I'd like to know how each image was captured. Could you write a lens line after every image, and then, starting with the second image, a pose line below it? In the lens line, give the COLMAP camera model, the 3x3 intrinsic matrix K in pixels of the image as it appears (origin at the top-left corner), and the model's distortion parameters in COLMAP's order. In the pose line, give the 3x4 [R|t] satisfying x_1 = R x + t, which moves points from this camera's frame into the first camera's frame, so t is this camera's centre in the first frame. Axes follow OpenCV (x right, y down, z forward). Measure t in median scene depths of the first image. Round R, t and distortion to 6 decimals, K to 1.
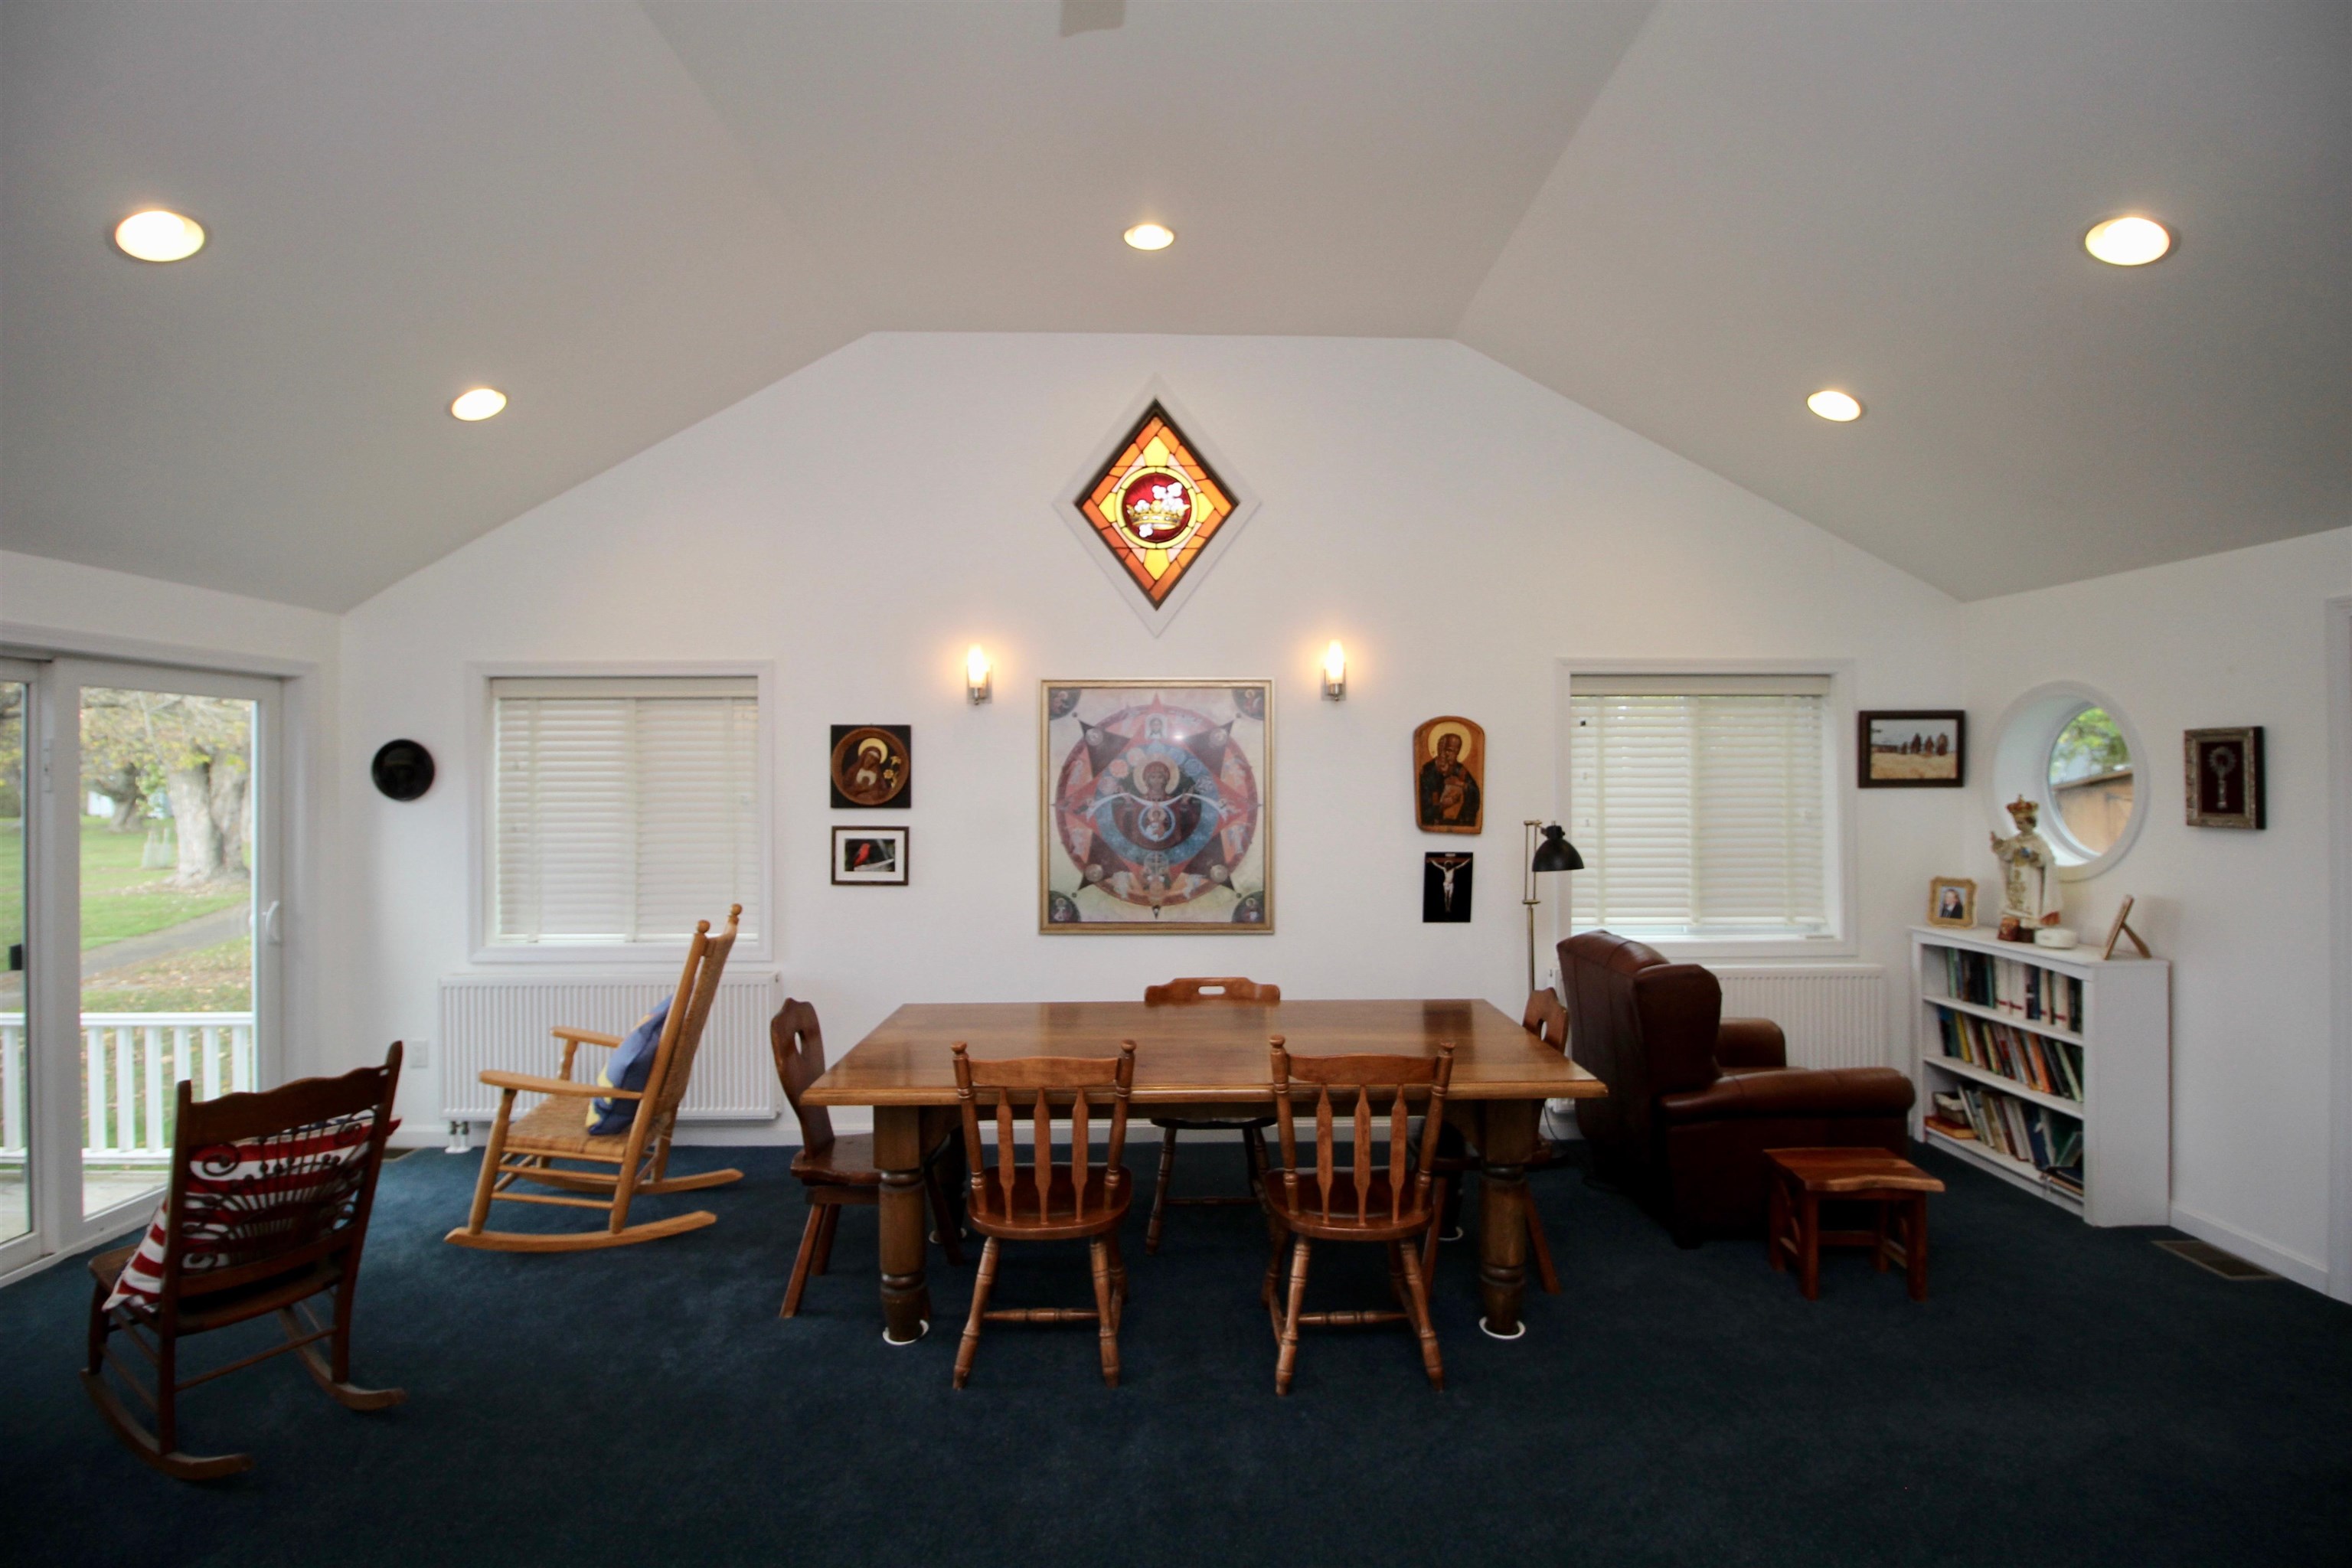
lens RADIAL K [[1075.4, 0, 1171.8], [0, 1075.4, 776.9], [0, 0, 1]] dist [0.000148, -0.000800]
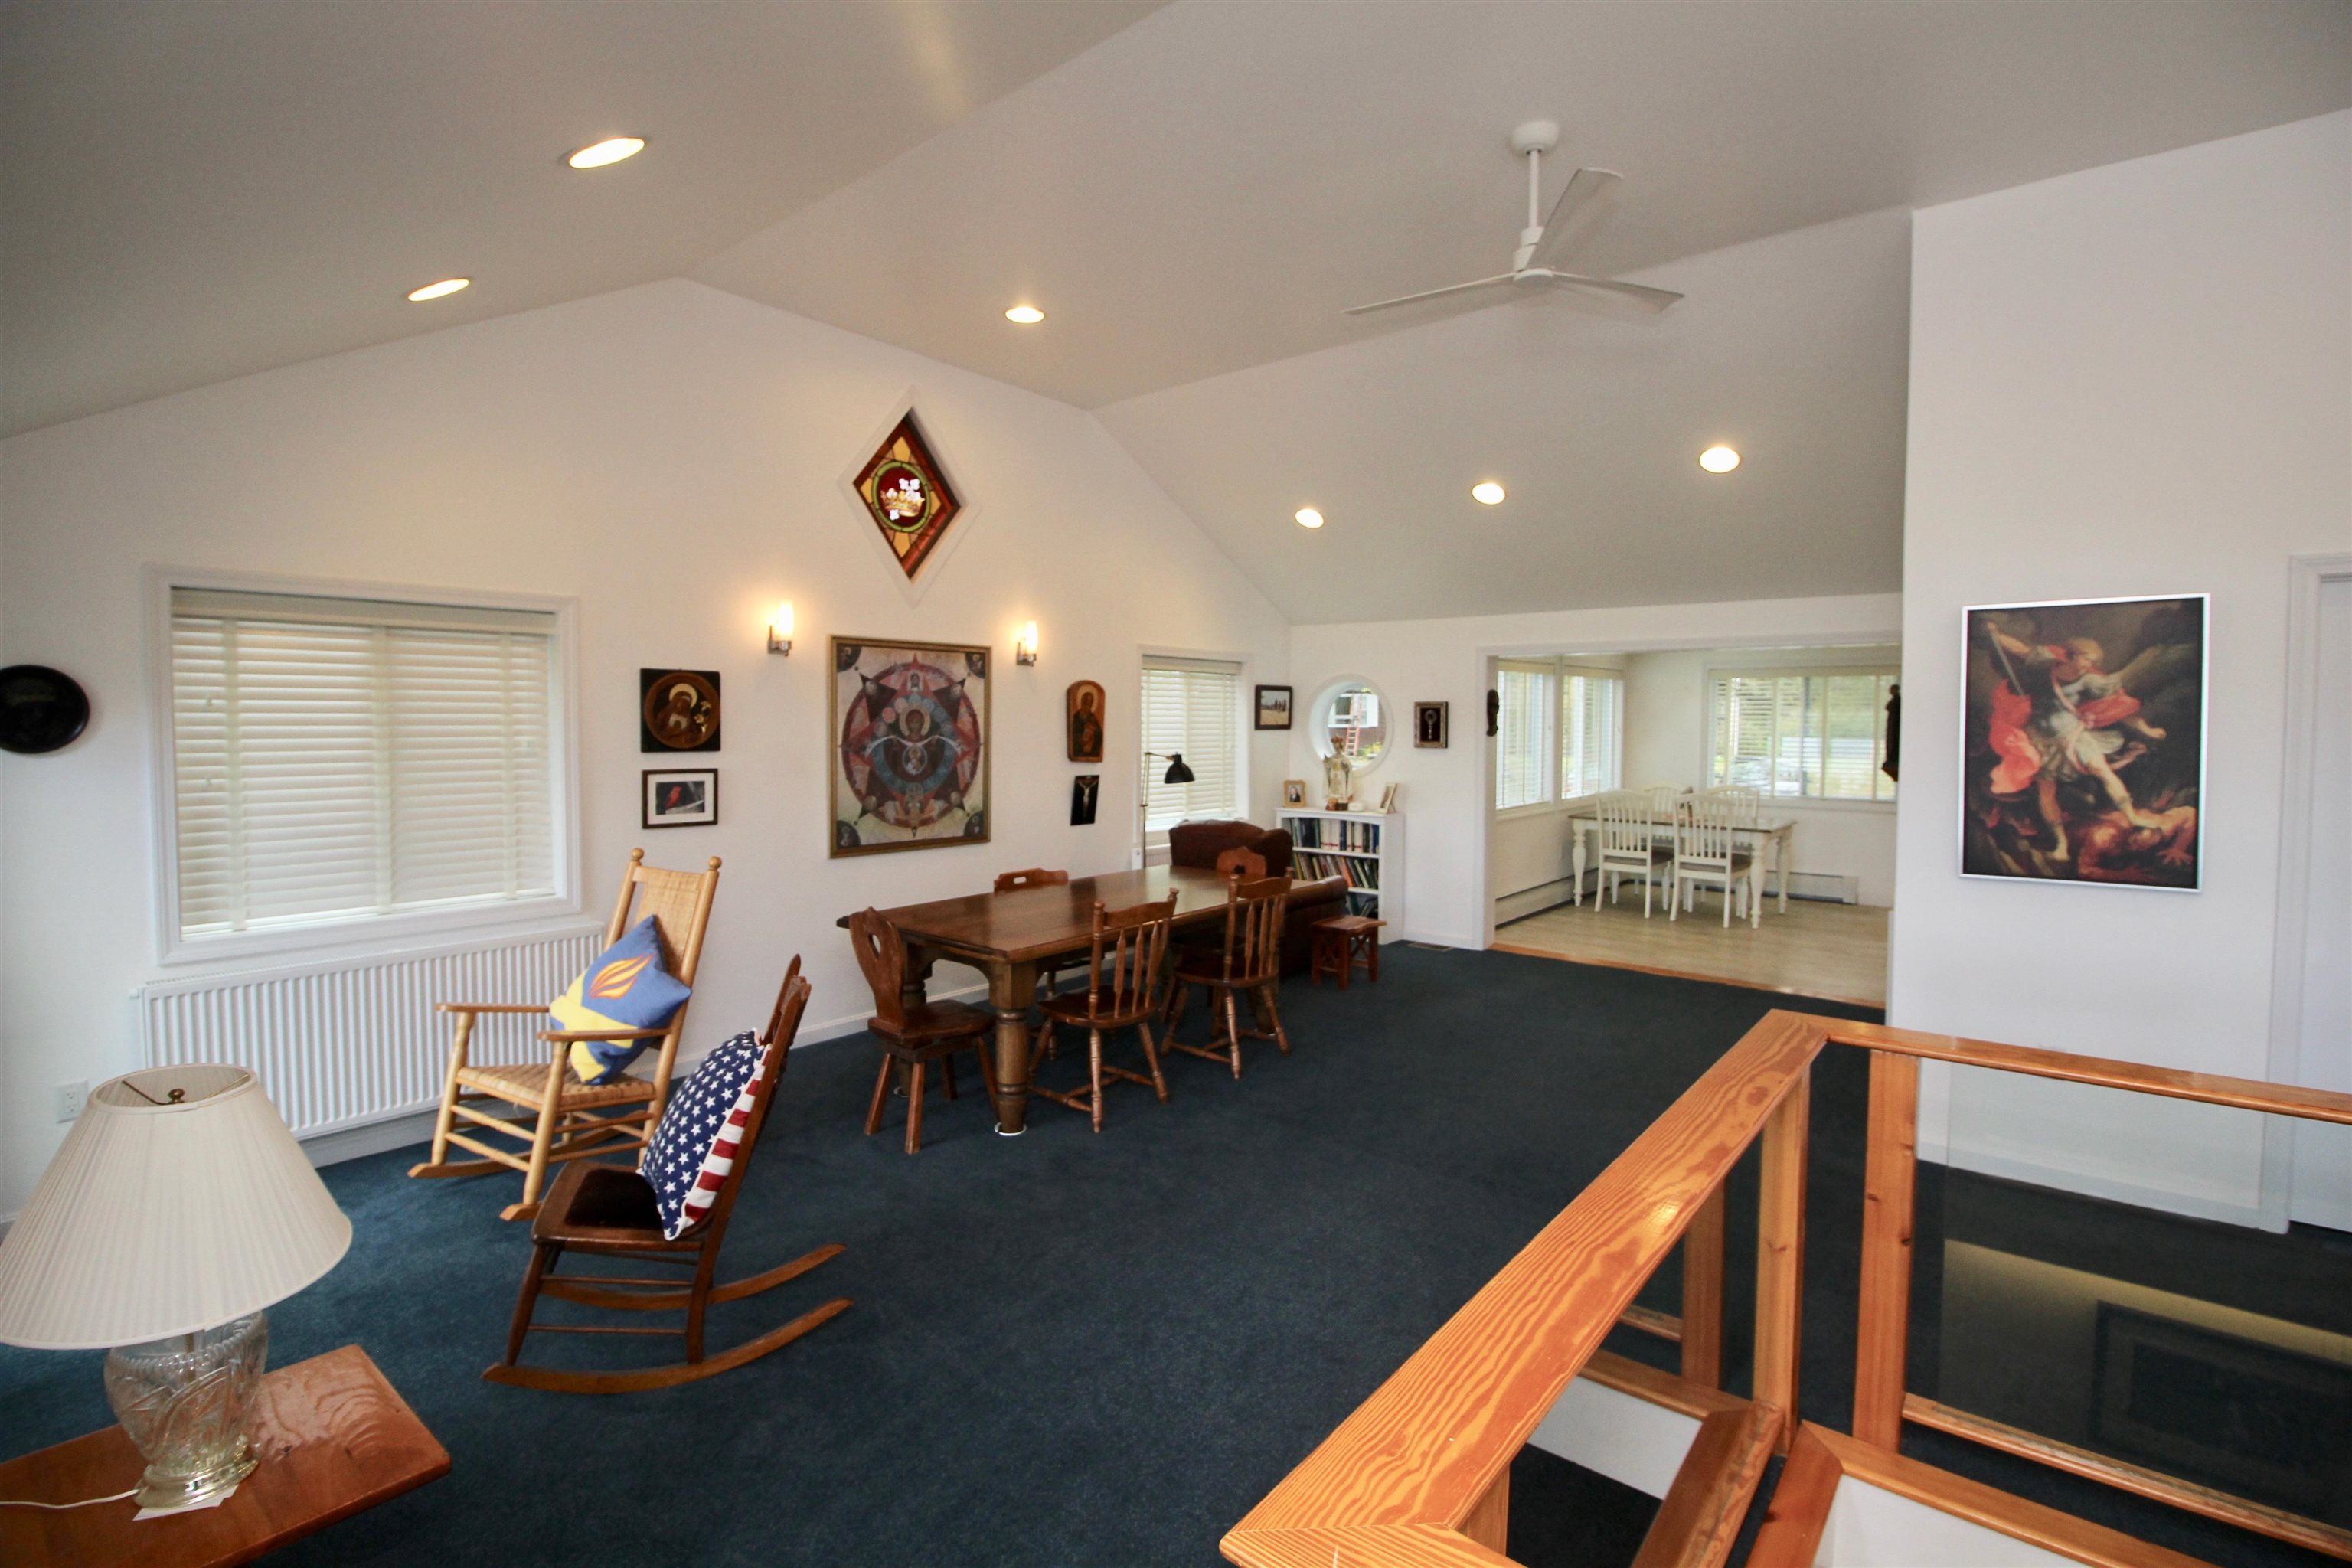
lens RADIAL K [[1075.4, 0, 1177.6], [0, 1075.4, 780.1], [0, 0, 1]] dist [0.000148, -0.000800]
pose [[0.653428, -0.037393, 0.756064, -0.745602], [-0.003126, 0.998637, 0.052091, 0.001406], [-0.756982, -0.036401, 0.652421, -0.025868]]
